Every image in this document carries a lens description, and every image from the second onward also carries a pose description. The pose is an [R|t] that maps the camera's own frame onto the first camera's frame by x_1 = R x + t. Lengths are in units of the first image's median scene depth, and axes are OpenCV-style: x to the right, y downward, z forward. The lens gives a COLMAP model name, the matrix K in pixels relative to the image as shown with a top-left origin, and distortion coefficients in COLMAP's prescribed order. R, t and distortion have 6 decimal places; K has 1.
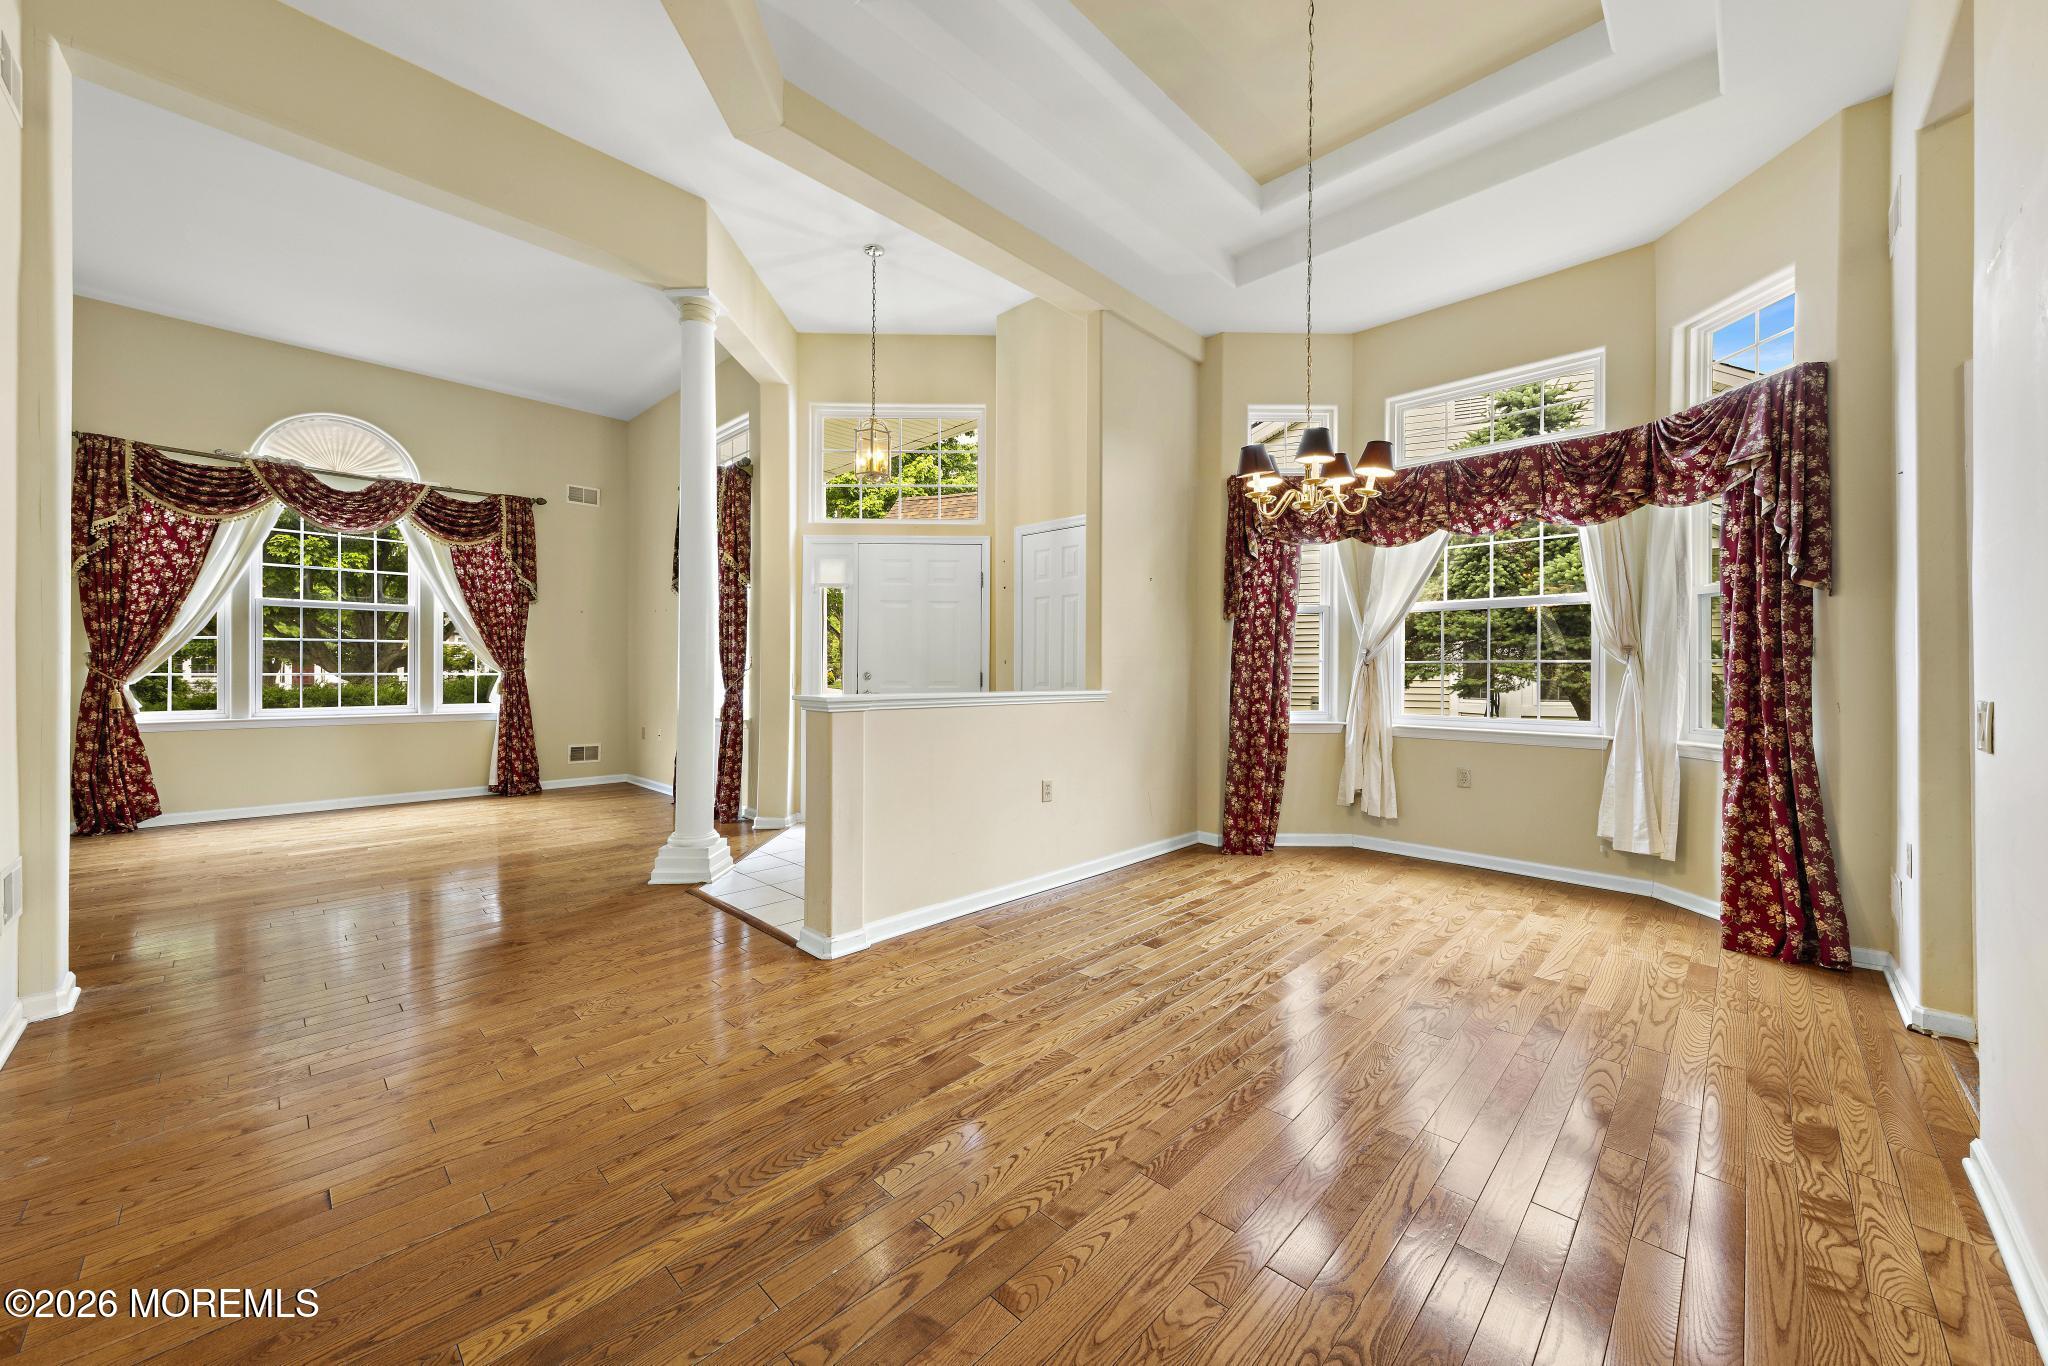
lens RADIAL K [[750.1, 0, 1024.8], [0, 750.1, 668.0], [0, 0, 1]] dist [0.005713, -0.000353]
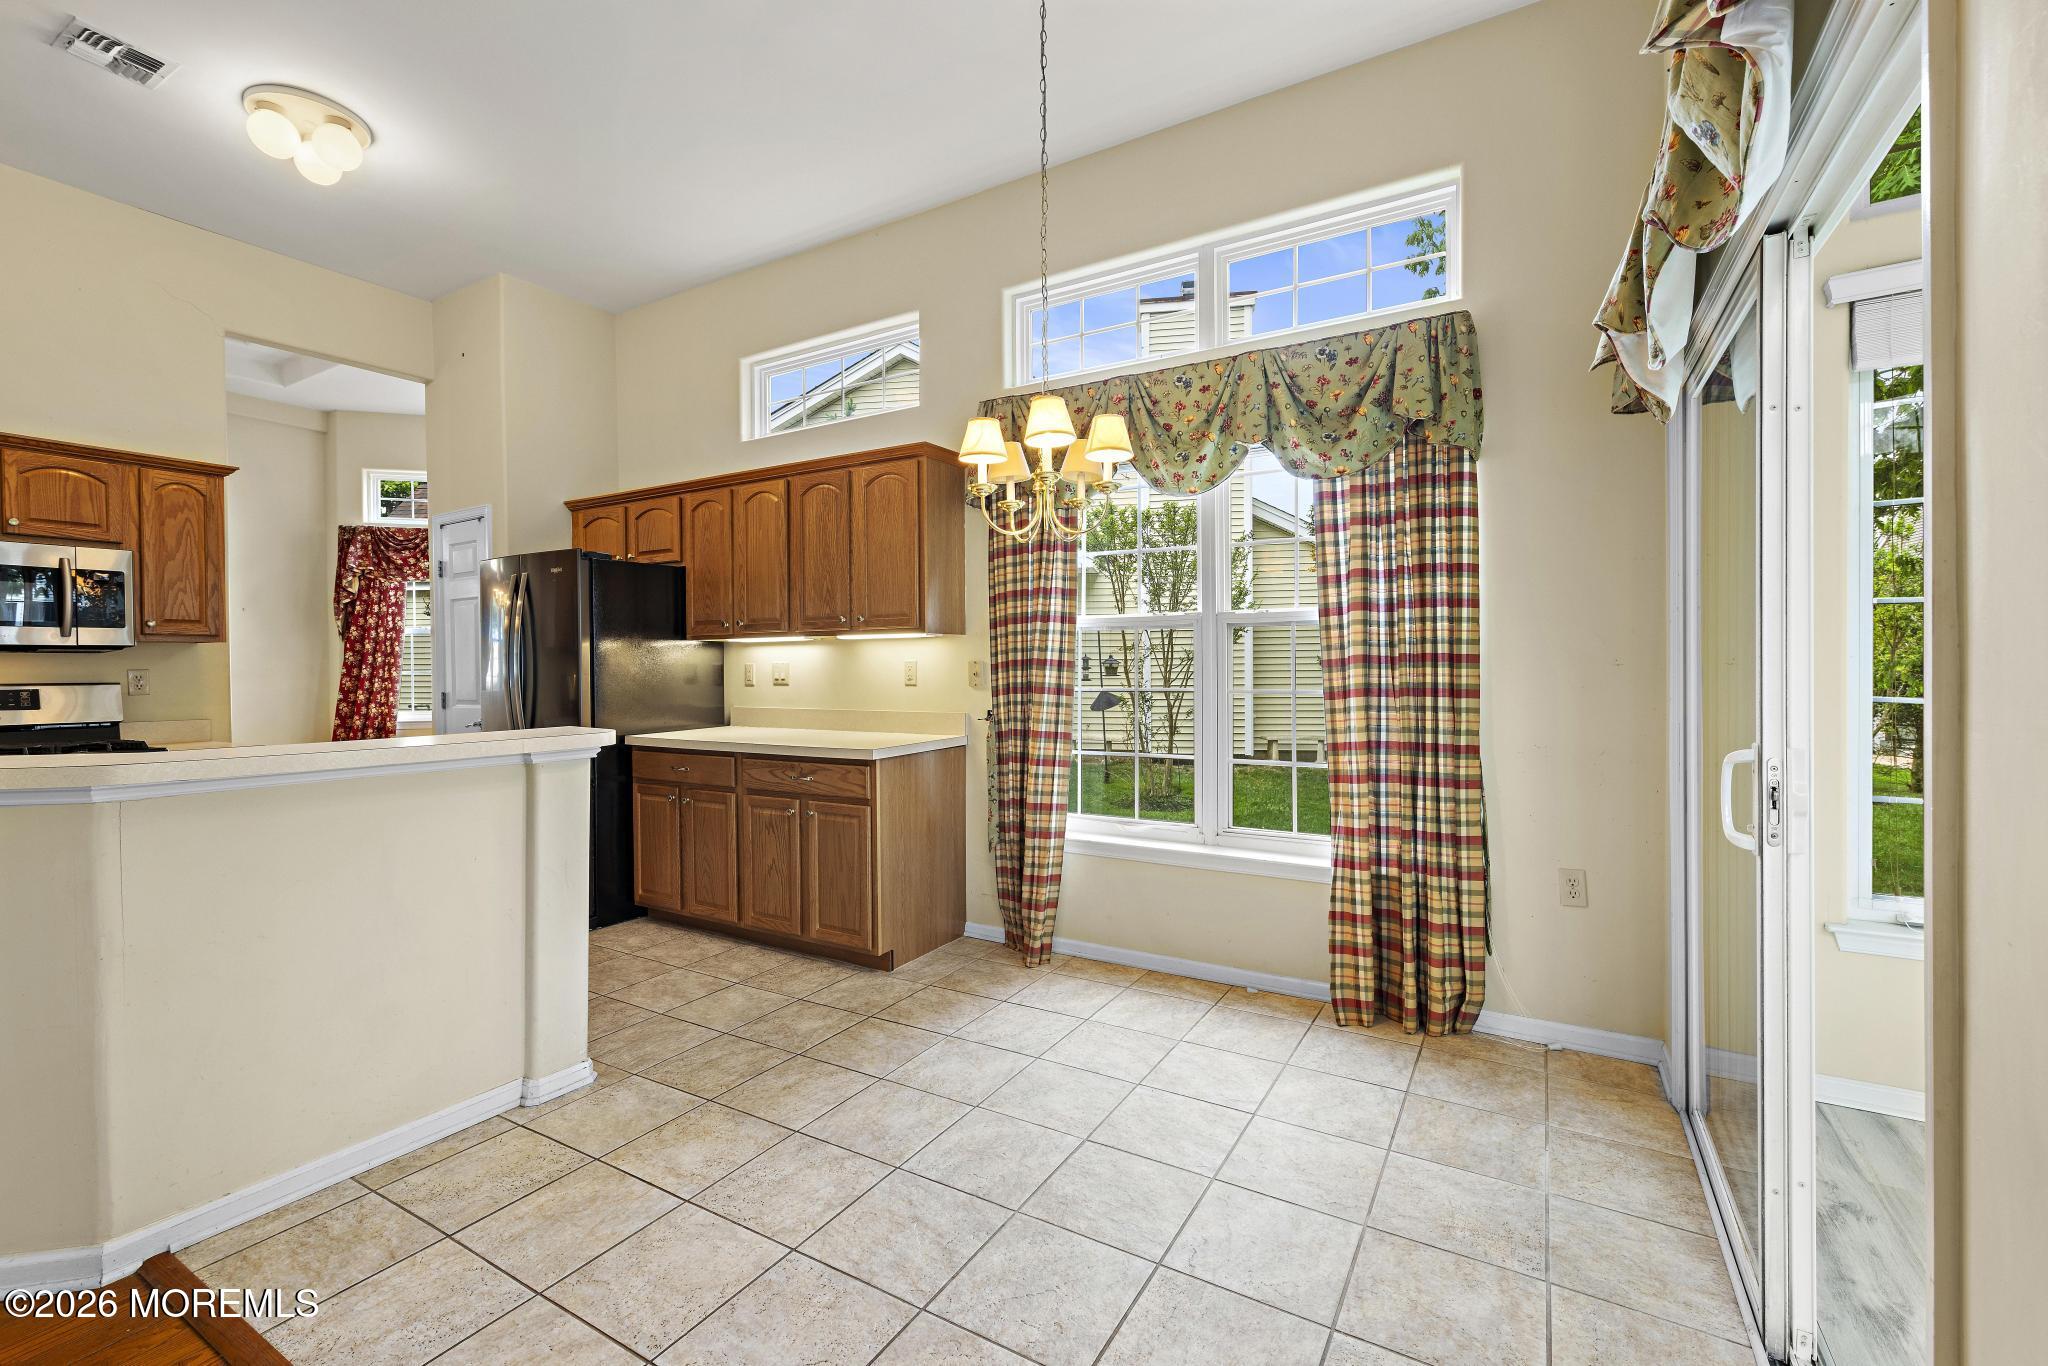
lens RADIAL K [[866.4, 0, 1031.2], [0, 866.4, 675.8], [0, 0, 1]] dist [0.004290, -0.000115]
pose [[0.972542, -0.011343, 0.232450, 1.076039], [0.008217, 0.999862, 0.014411, -0.017337], [-0.232581, -0.012105, 0.972502, -0.700945]]
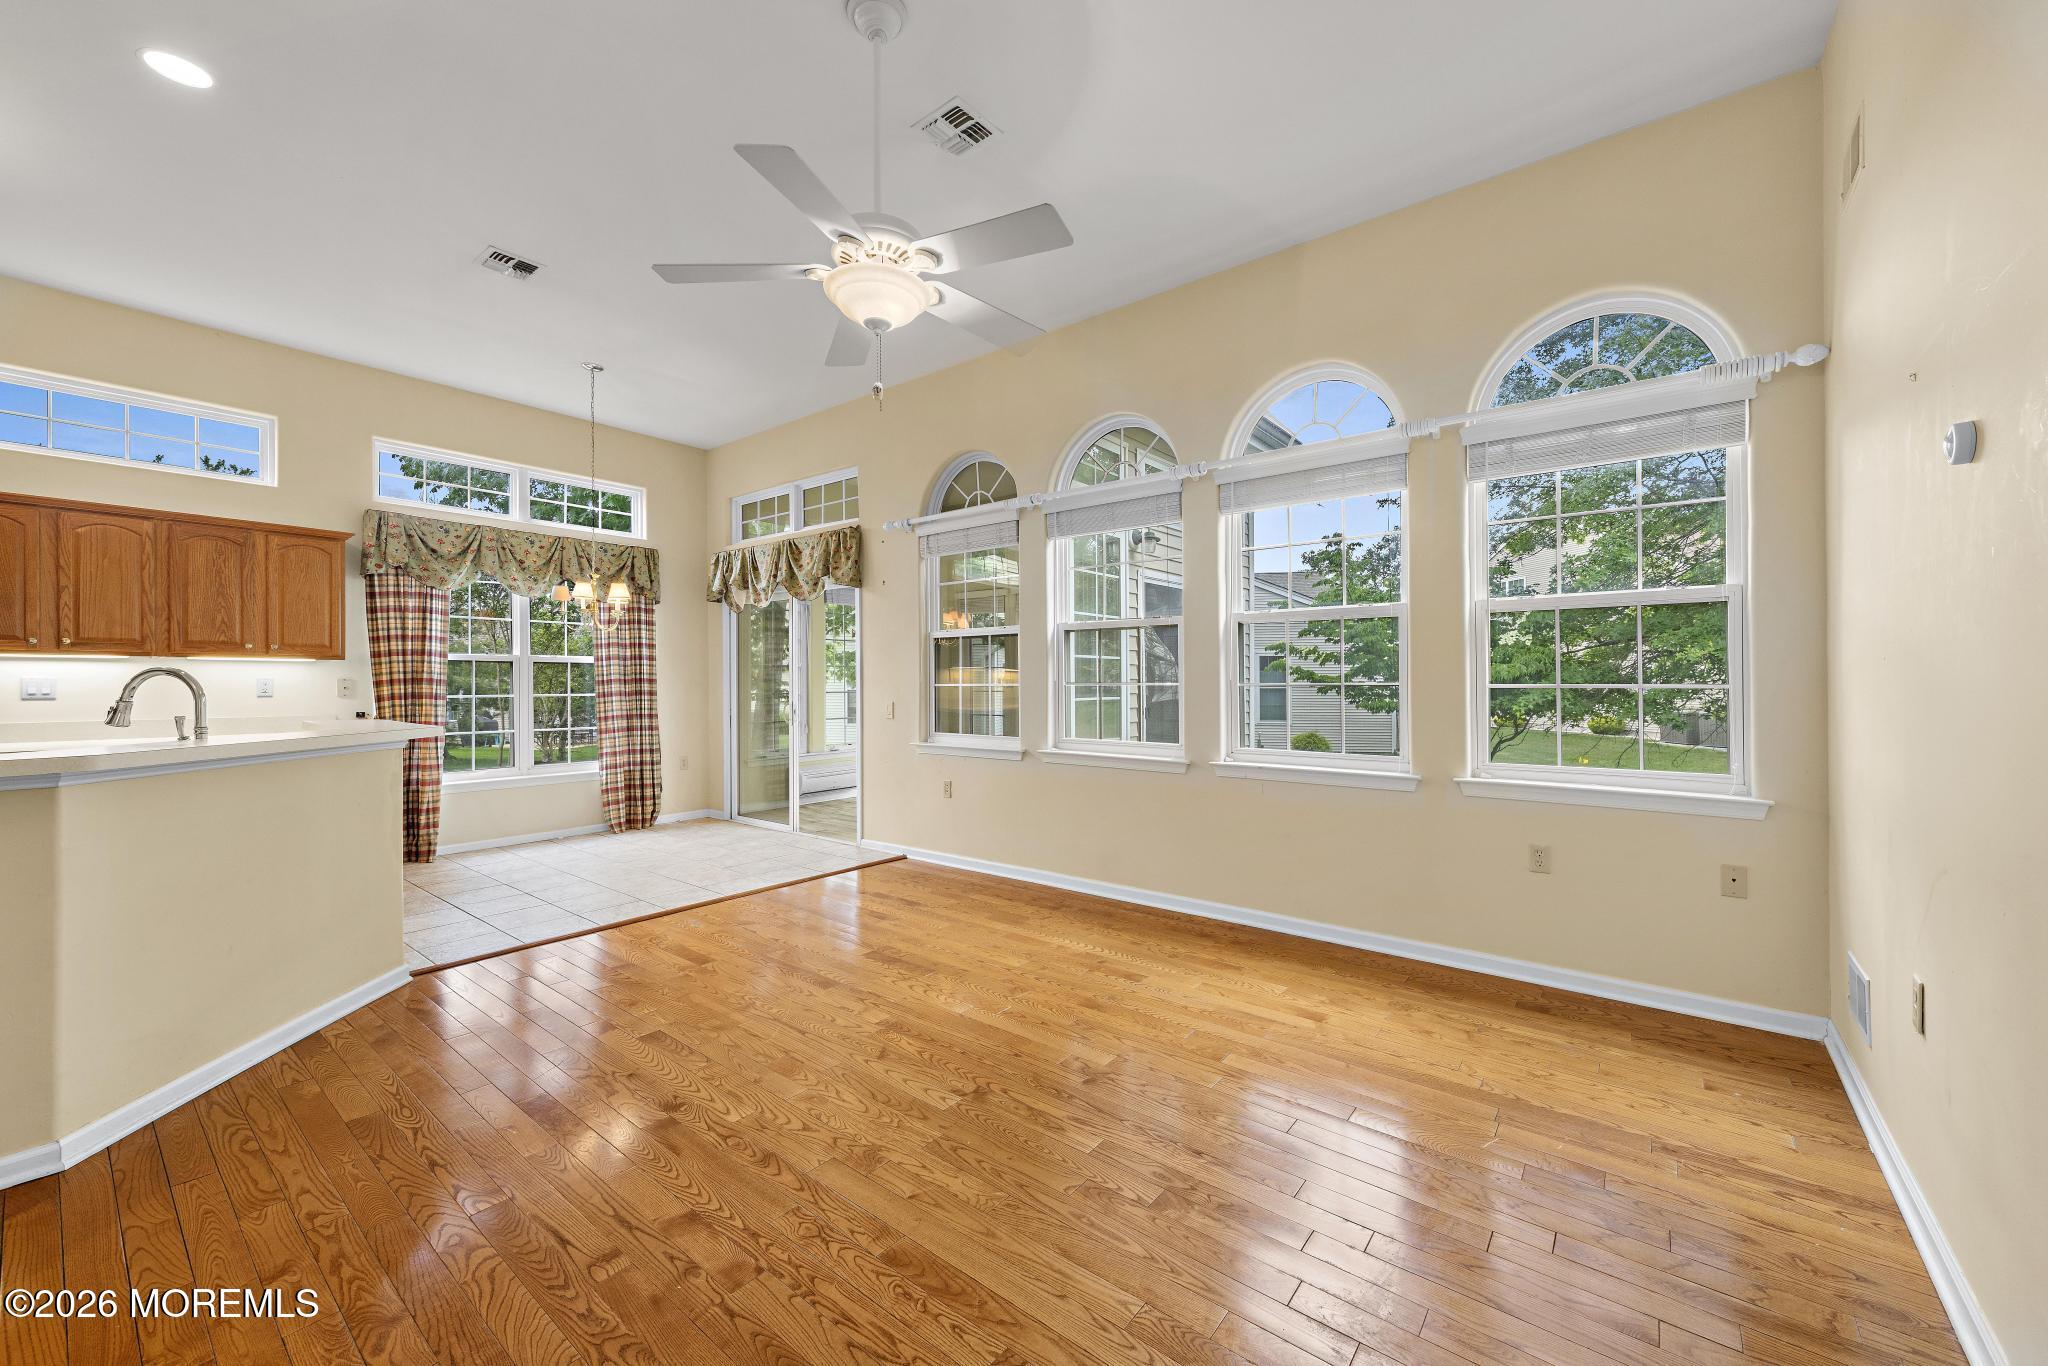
lens RADIAL K [[780.3, 0, 1036.9], [0, 780.3, 685.2], [0, 0, 1]] dist [0.005973, -0.000350]
pose [[-0.104588, -0.007646, 0.994486, 0.036080], [-0.004777, 0.999963, 0.007186, -0.023632], [-0.994504, -0.003999, -0.104621, -0.726171]]
